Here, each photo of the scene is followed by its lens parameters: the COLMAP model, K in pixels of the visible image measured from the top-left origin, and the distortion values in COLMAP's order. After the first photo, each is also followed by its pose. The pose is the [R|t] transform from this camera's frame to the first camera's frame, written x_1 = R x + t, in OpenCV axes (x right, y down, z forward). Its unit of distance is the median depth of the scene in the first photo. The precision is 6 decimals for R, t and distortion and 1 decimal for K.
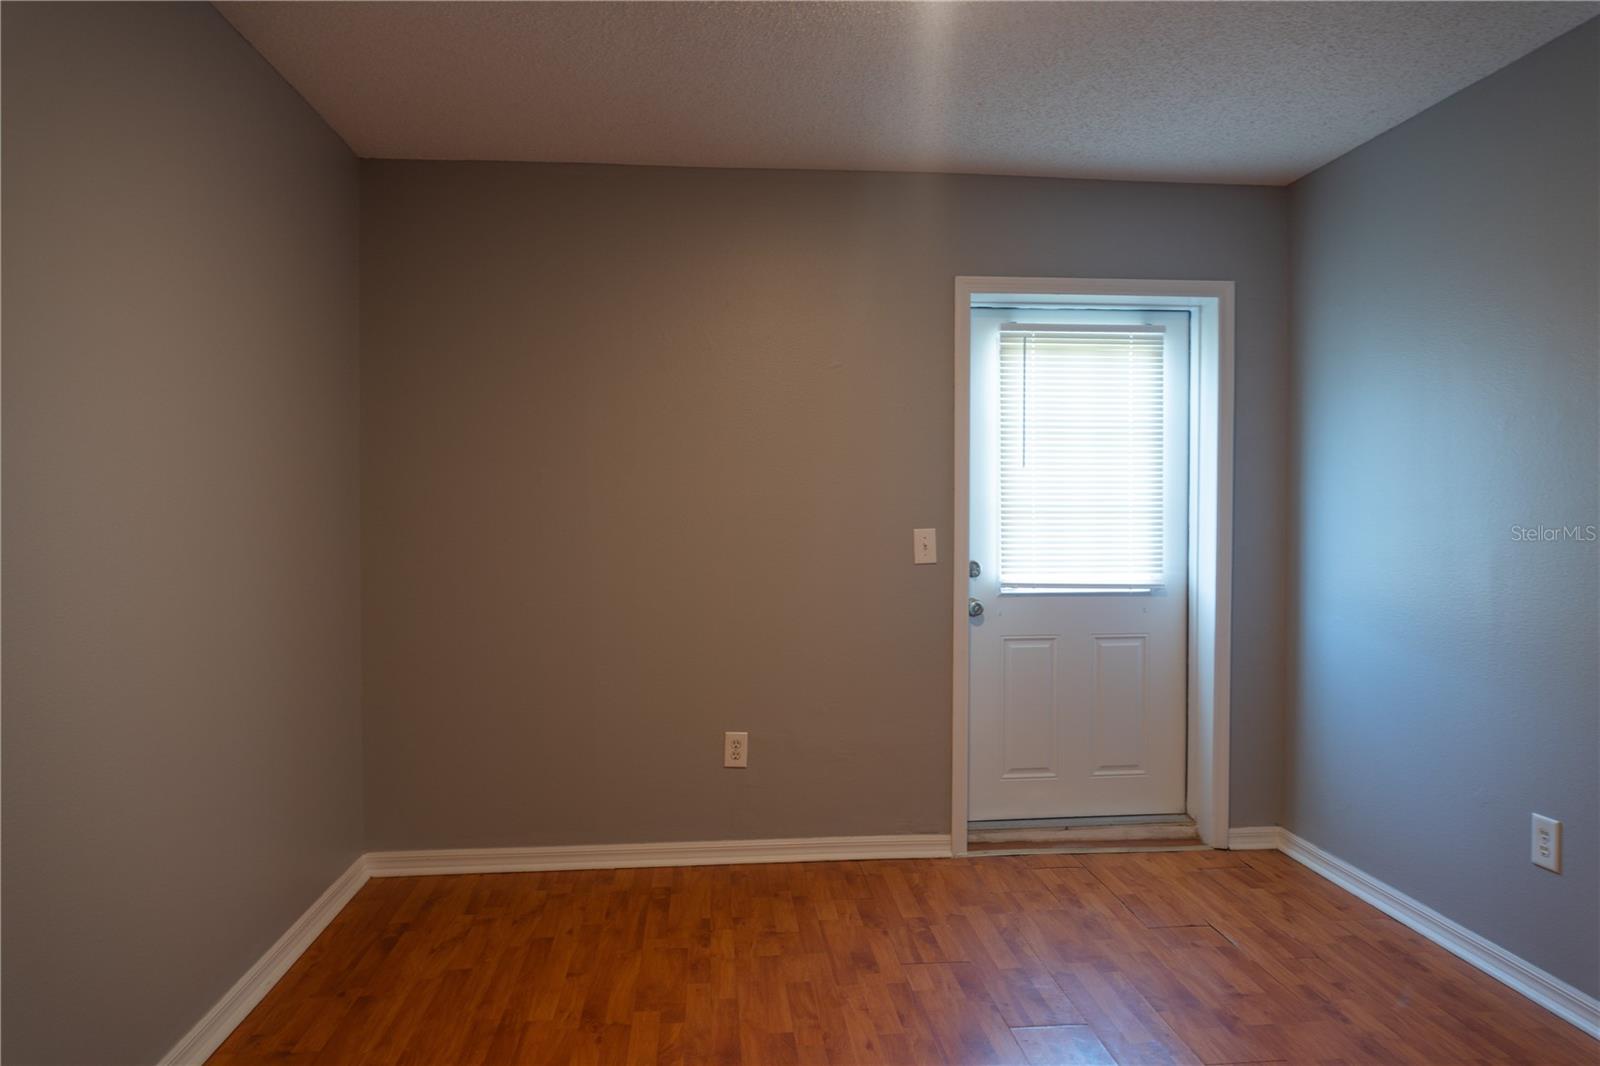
lens RADIAL K [[1065.9, 0, 801.9], [0, 1065.9, 533.2], [0, 0, 1]] dist [-0.024652, 0.002252]
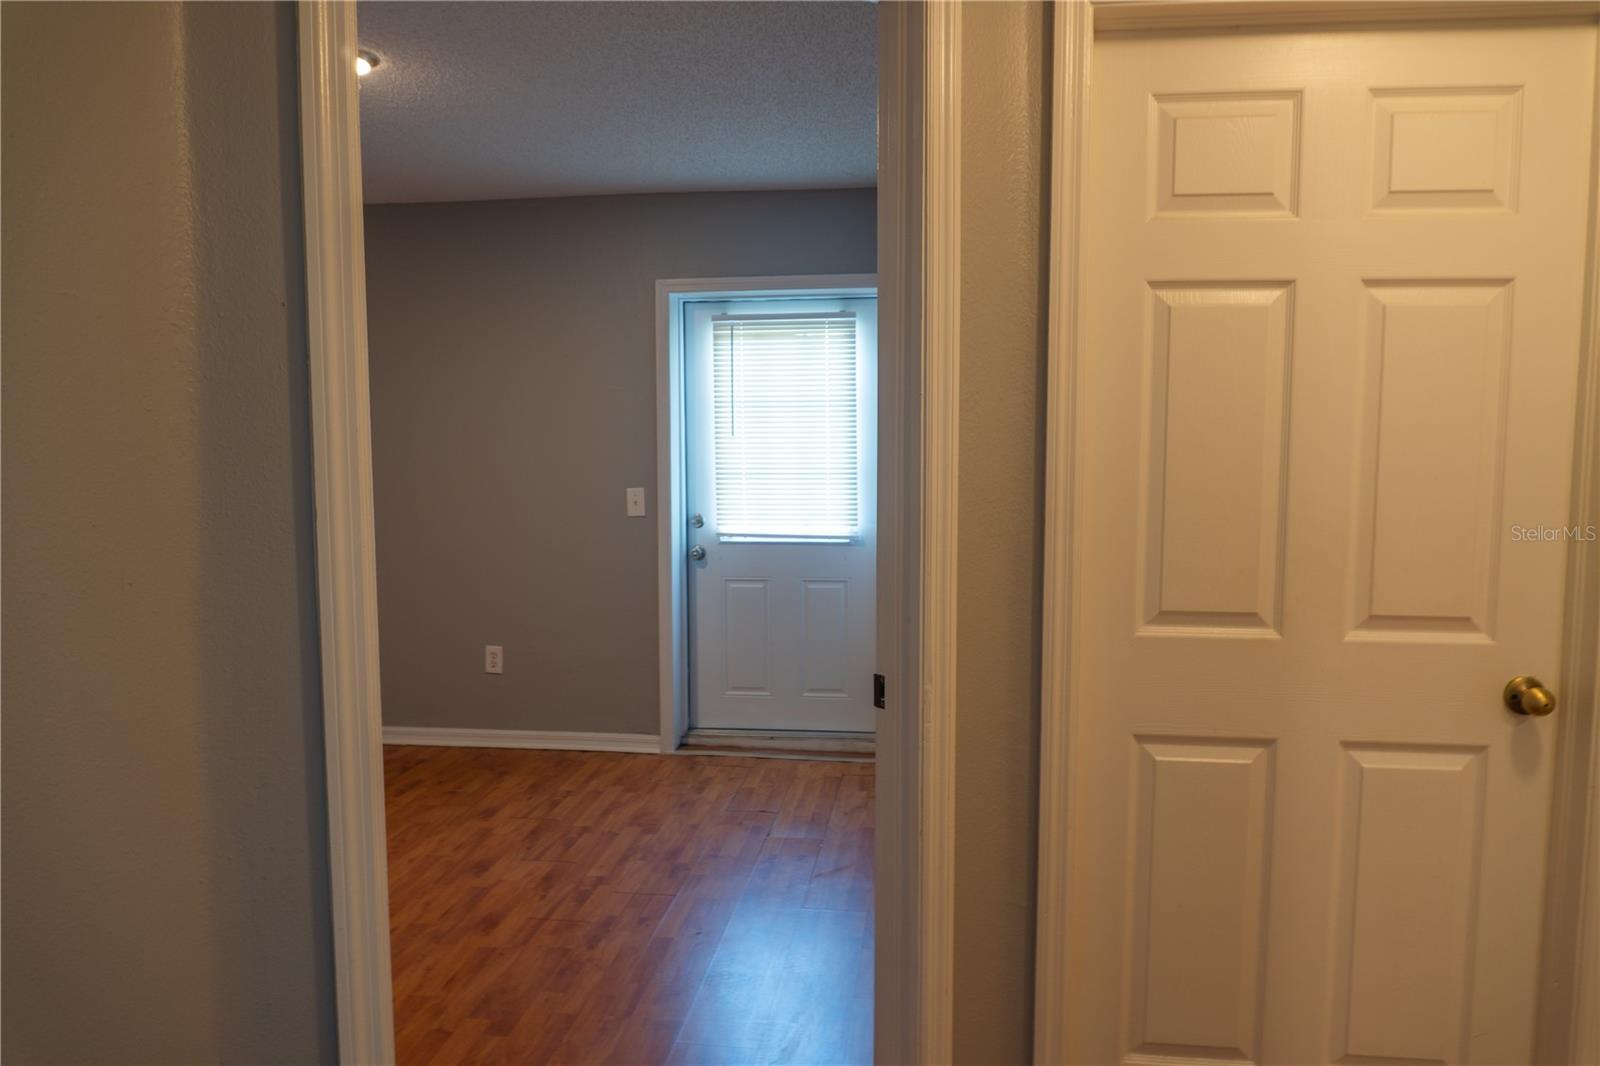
lens RADIAL K [[1065.9, 0, 801.9], [0, 1065.9, 533.2], [0, 0, 1]] dist [-0.024652, 0.002252]
pose [[0.975515, 0.013944, -0.219492, 0.549119], [-0.001746, 0.998448, 0.055670, -0.020106], [0.219927, -0.053924, 0.974025, -0.151348]]
